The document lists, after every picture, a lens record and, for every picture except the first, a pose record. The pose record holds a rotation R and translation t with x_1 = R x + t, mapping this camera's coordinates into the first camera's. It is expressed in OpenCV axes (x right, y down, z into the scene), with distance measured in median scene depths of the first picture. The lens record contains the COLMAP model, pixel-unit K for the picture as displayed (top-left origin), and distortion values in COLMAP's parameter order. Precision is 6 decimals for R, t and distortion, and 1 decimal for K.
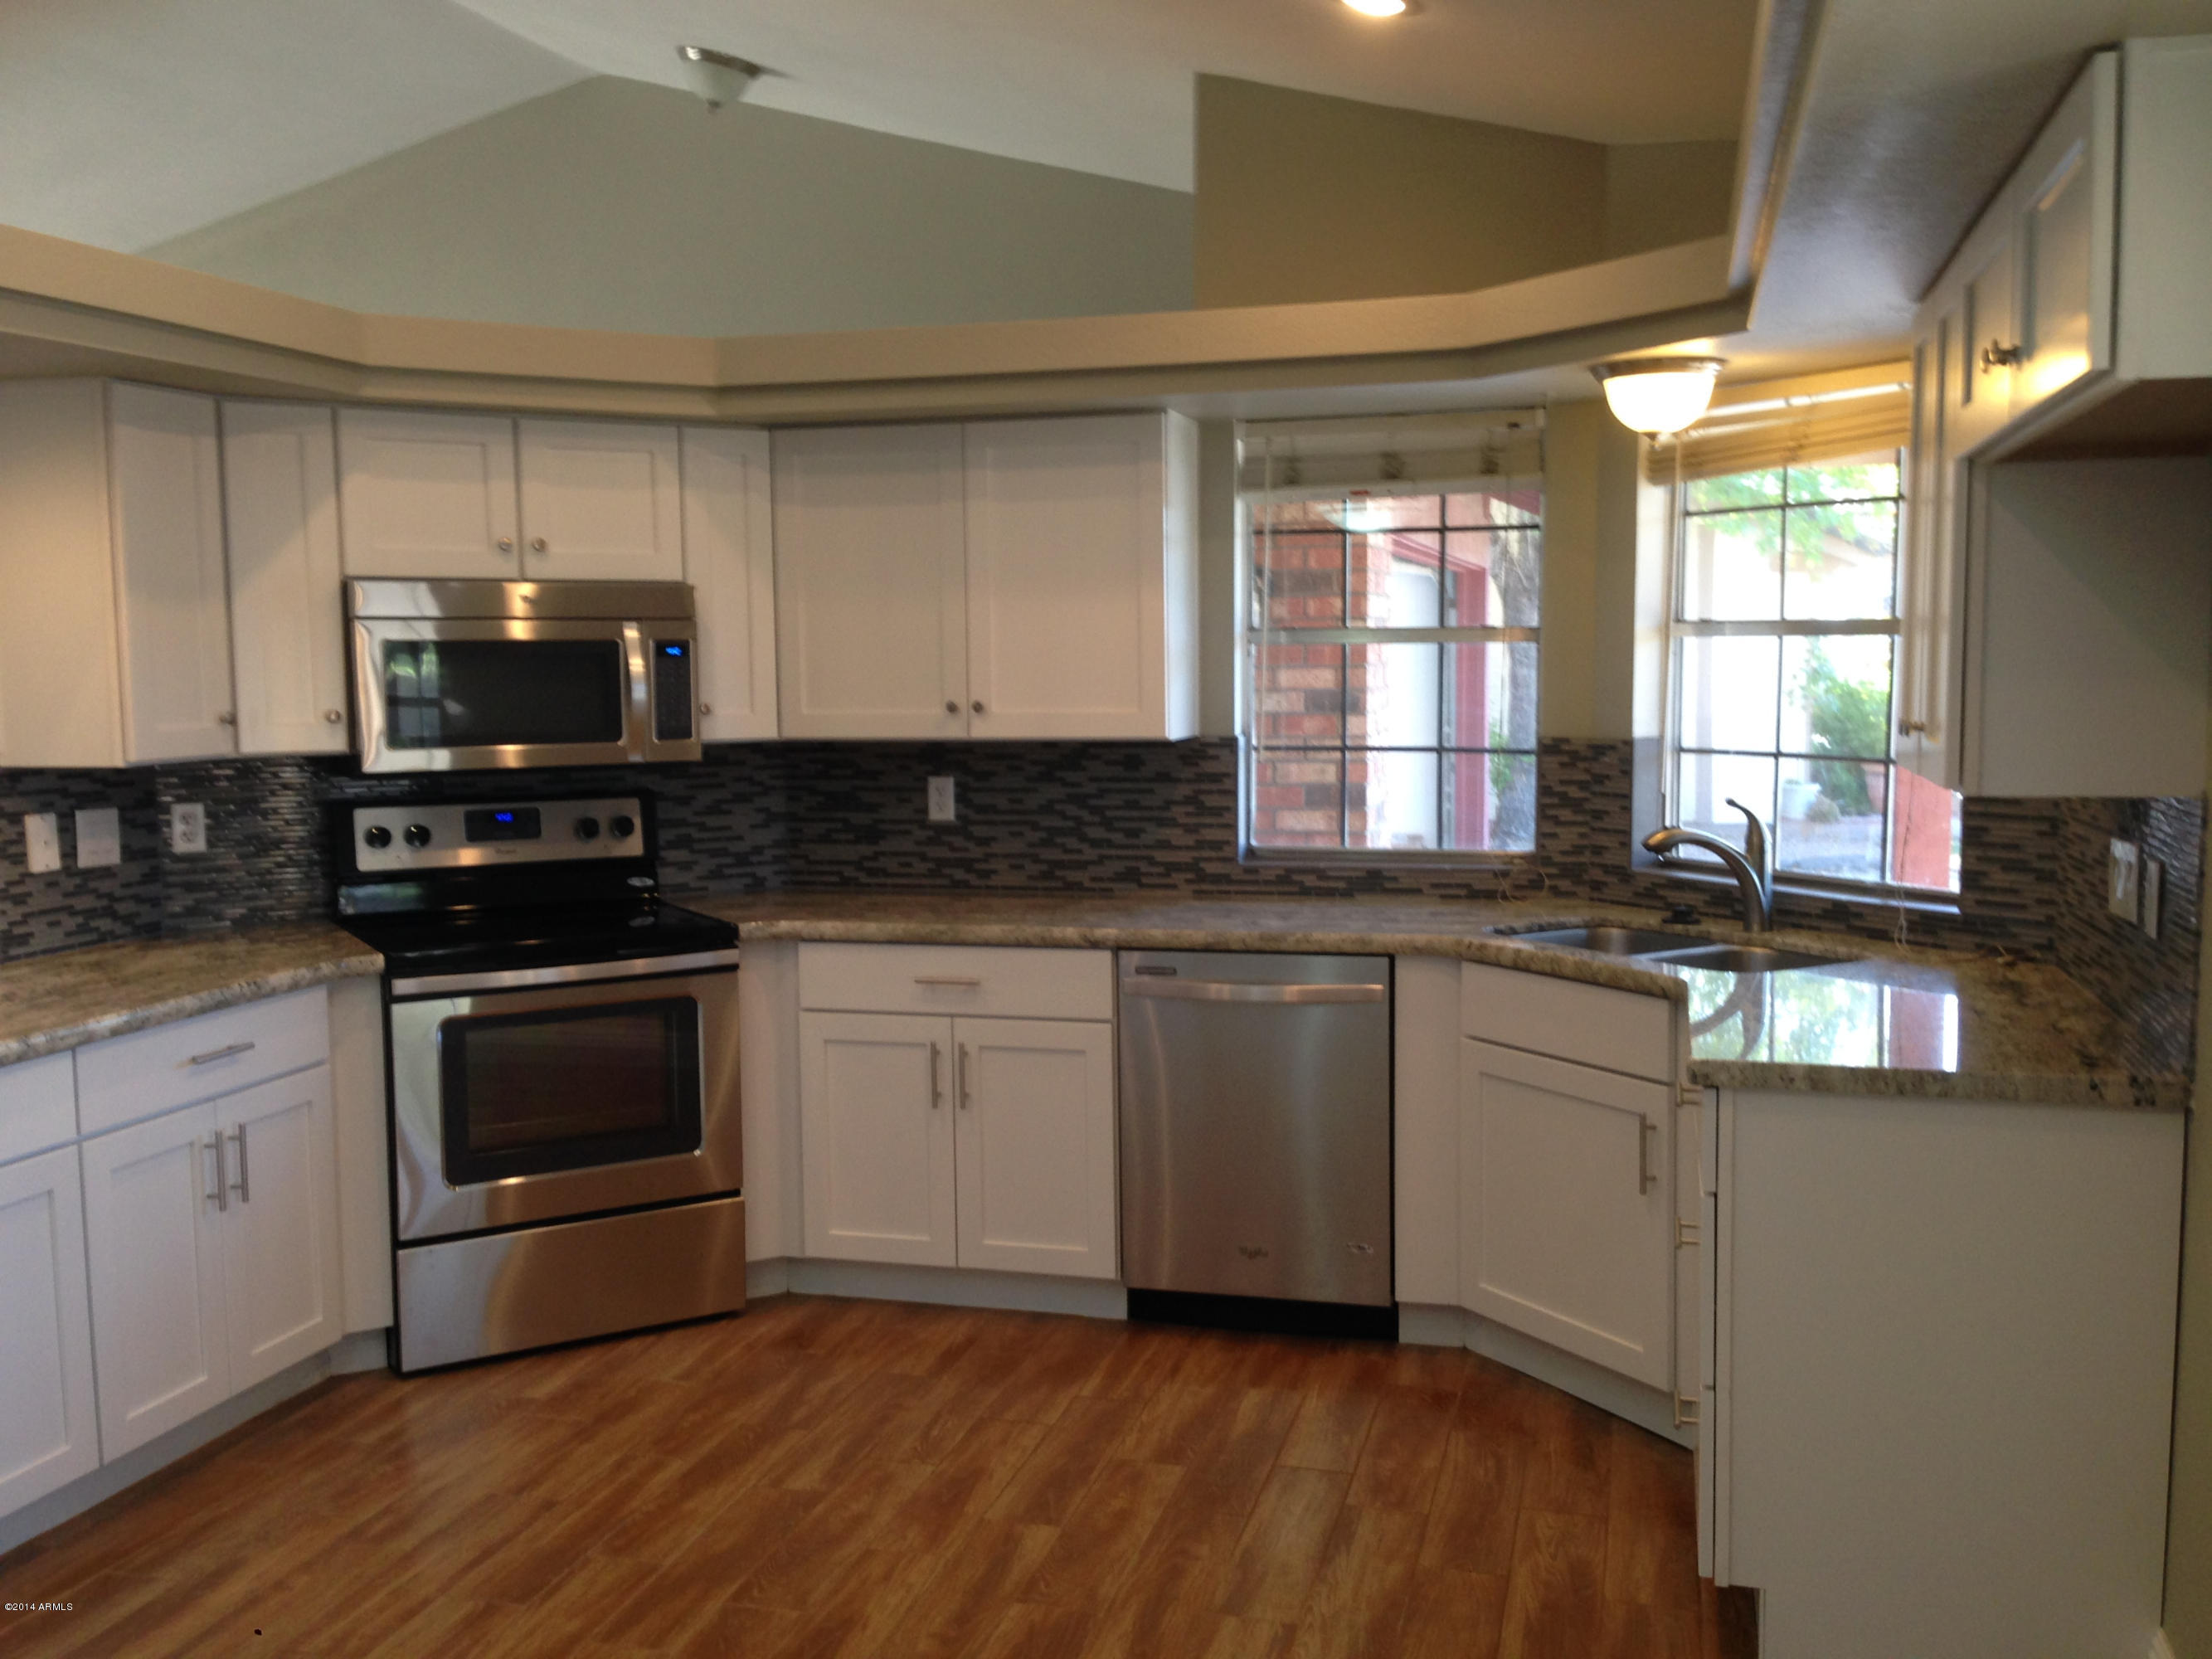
lens RADIAL K [[2036.6, 0, 1101.0], [0, 2036.6, 837.0], [0, 0, 1]] dist [0.115947, -0.159619]
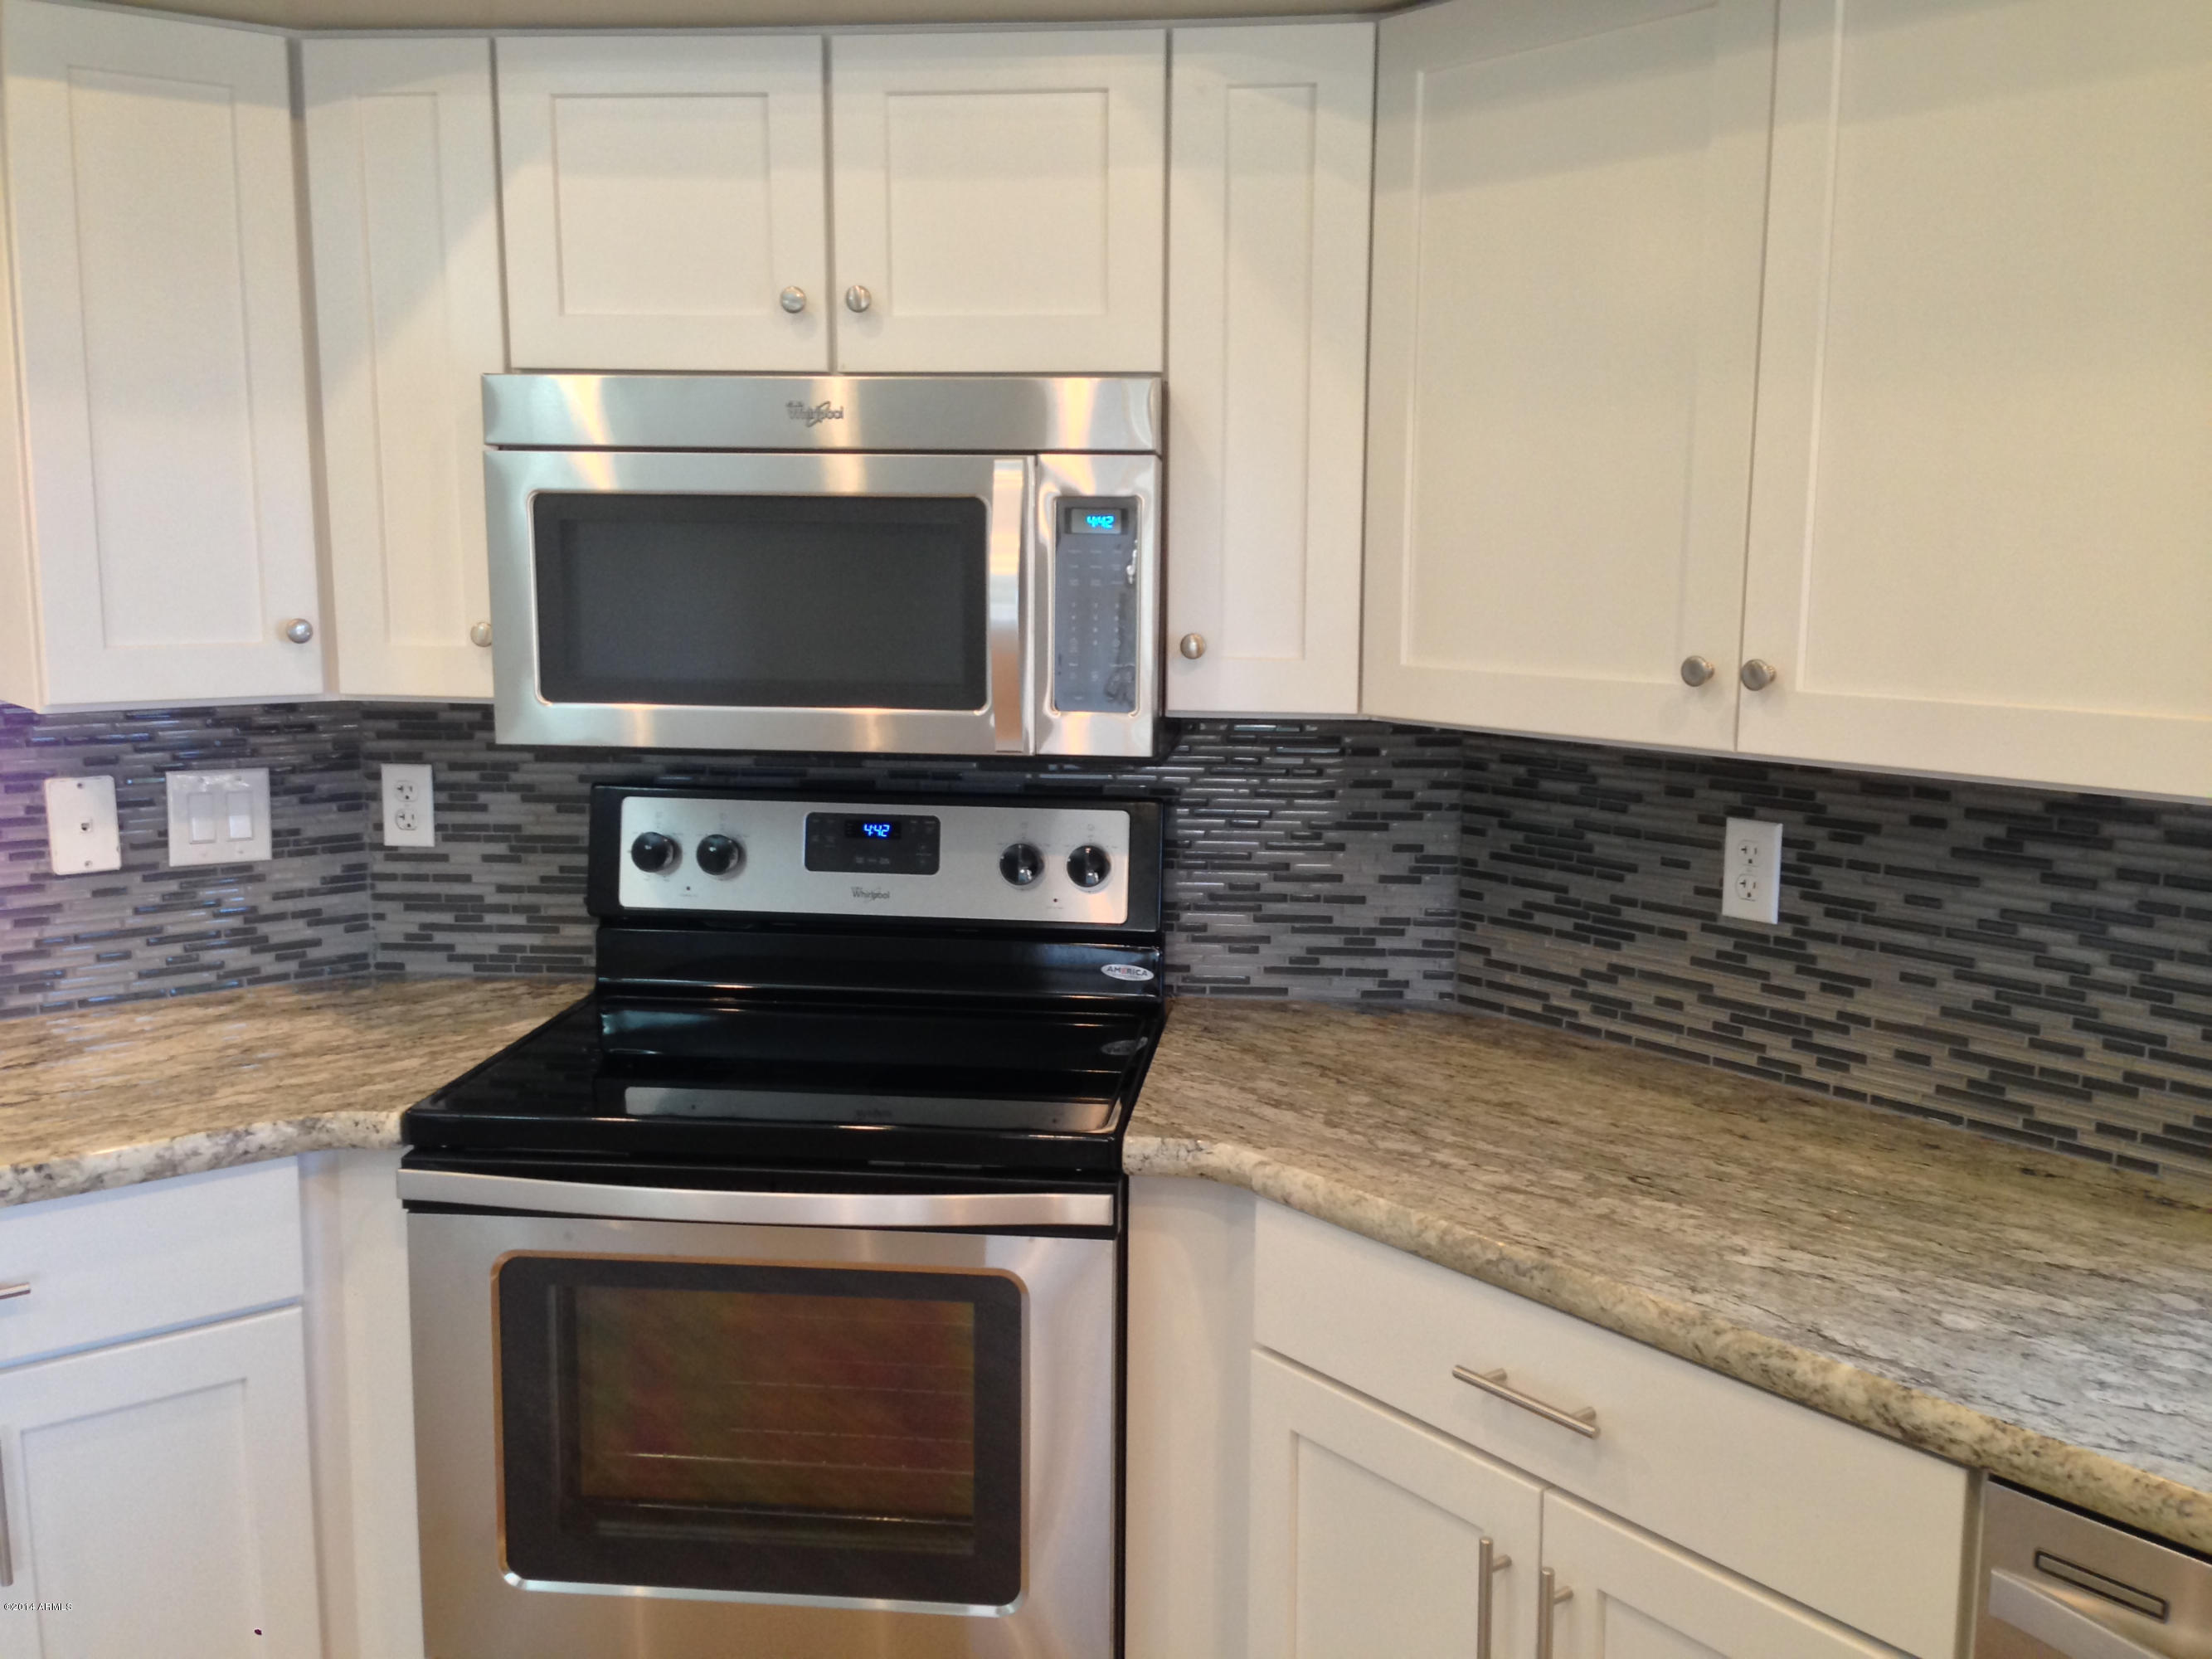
lens RADIAL K [[2036.6, 0, 1101.0], [0, 2036.6, 837.0], [0, 0, 1]] dist [0.115947, -0.159619]
pose [[0.808027, 0.104290, -0.579841, 0.069156], [-0.070974, 0.994271, 0.079924, -0.055913], [0.584854, -0.023427, 0.810800, 0.612958]]
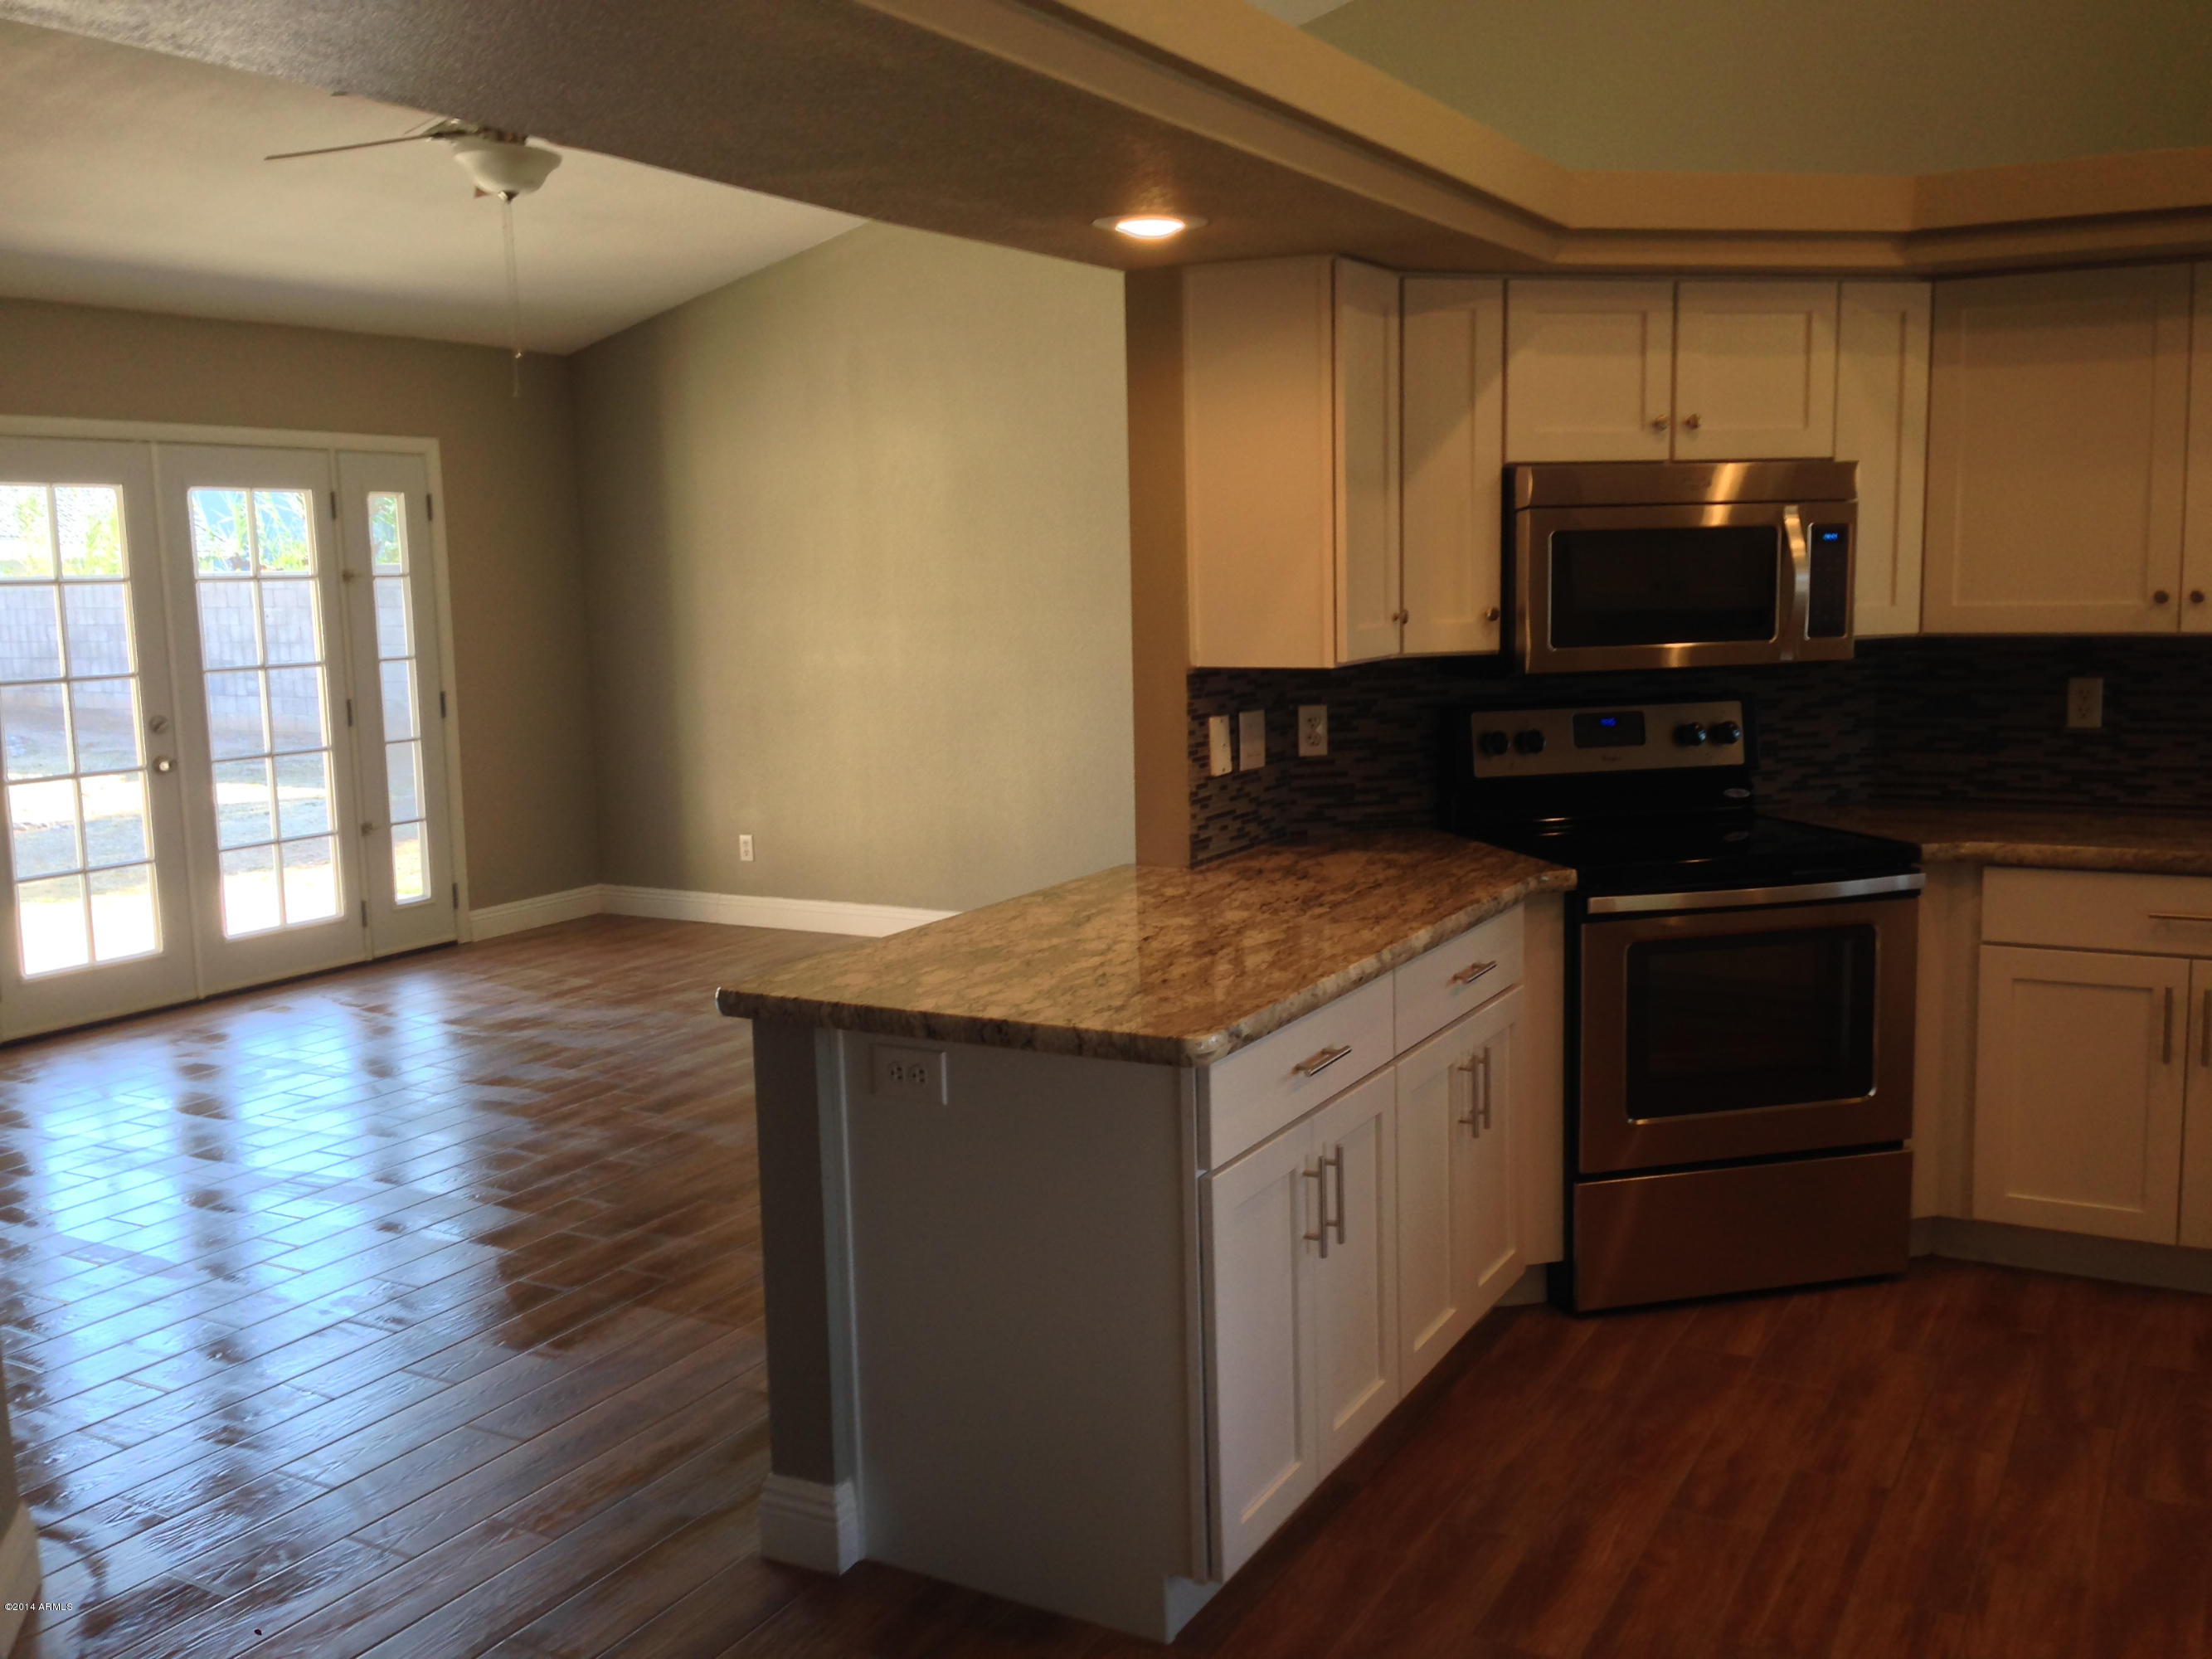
lens RADIAL K [[2036.6, 0, 1101.0], [0, 2036.6, 837.0], [0, 0, 1]] dist [0.115947, -0.159619]
pose [[0.971952, 0.022621, -0.234087, -0.302619], [-0.010977, 0.998642, 0.050928, -0.002238], [0.234921, -0.046930, 0.970881, 0.045331]]
